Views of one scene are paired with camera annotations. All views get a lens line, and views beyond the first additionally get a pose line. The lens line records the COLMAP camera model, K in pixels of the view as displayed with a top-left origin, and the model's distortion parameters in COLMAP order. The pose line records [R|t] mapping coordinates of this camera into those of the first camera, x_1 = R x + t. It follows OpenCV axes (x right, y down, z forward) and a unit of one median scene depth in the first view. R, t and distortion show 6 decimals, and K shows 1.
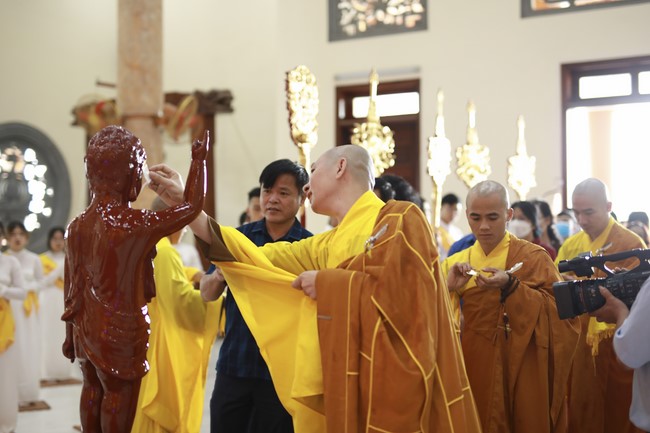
lens RADIAL K [[955.8, 0, 327.6], [0, 955.8, 219.0], [0, 0, 1]] dist [0.020546, 0.113162]
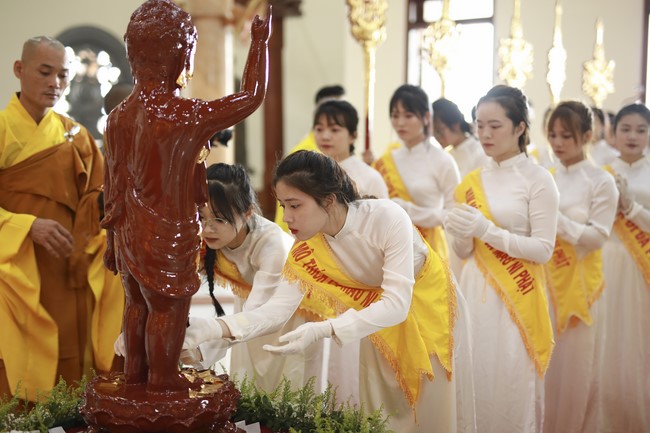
lens RADIAL K [[955.8, 0, 327.6], [0, 955.8, 219.0], [0, 0, 1]] dist [0.020546, 0.113162]
pose [[0.997405, 0.018908, -0.069467, -0.014486], [-0.011996, 0.995055, 0.098602, 0.011114], [0.070988, -0.097513, 0.992699, 0.162692]]
